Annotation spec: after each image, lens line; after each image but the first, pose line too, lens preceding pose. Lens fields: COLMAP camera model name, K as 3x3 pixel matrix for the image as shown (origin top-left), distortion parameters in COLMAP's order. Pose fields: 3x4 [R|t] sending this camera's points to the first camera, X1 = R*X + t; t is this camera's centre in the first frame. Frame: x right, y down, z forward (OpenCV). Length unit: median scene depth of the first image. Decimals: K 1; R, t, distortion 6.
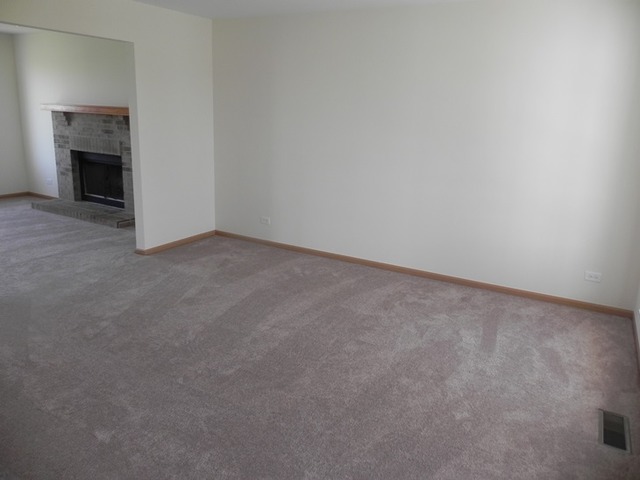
lens RADIAL K [[477.6, 0, 321.4], [0, 477.6, 217.3], [0, 0, 1]] dist [-0.008110, -0.003067]
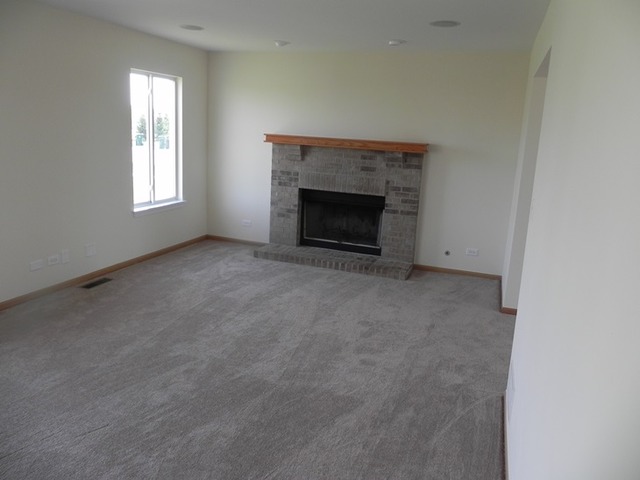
lens RADIAL K [[477.6, 0, 321.4], [0, 477.6, 217.3], [0, 0, 1]] dist [-0.008110, -0.003067]
pose [[0.985632, -0.018873, 0.167849, -0.640201], [0.024445, 0.999215, -0.031190, -0.061346], [-0.167129, 0.034845, 0.985319, 0.140926]]
